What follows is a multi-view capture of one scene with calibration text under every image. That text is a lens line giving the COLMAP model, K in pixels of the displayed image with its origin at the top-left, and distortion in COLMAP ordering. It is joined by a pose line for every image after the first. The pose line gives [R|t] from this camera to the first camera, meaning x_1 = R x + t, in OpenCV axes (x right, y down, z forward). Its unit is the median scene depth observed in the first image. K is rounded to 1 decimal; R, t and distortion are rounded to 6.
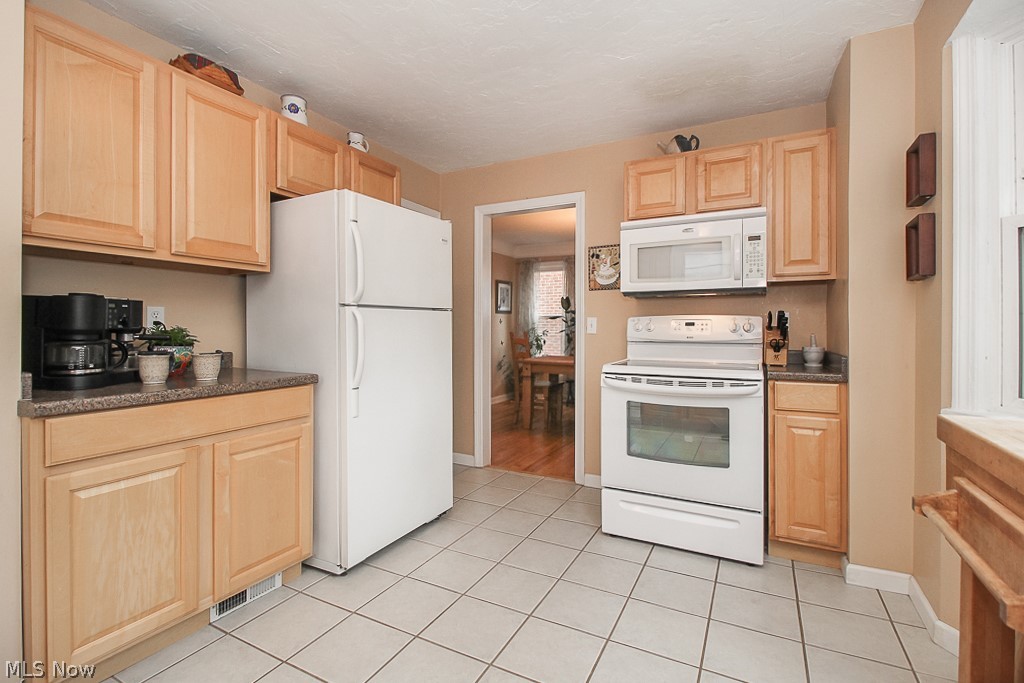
lens RADIAL K [[473.3, 0, 507.4], [0, 473.3, 325.4], [0, 0, 1]] dist [0.002360, -0.008749]
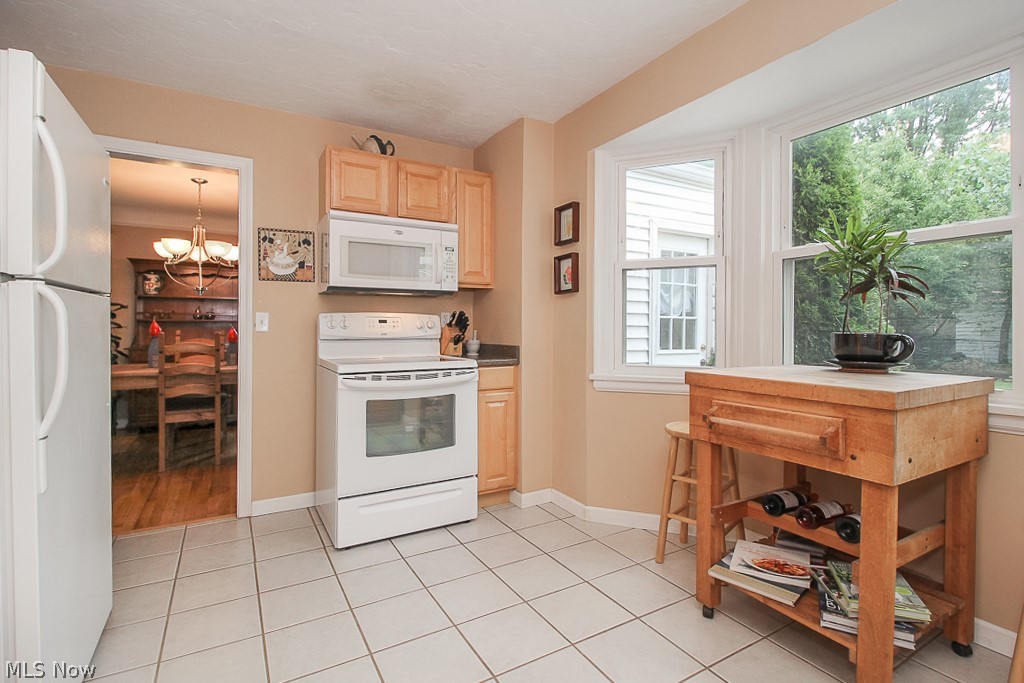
lens RADIAL K [[483.2, 0, 509.3], [0, 483.2, 325.6], [0, 0, 1]] dist [0.001221, -0.000292]
pose [[0.525256, 0.001426, 0.850943, -0.425109], [-0.005392, 0.999984, 0.001653, 0.003841], [-0.850927, -0.005457, 0.525256, 0.235825]]
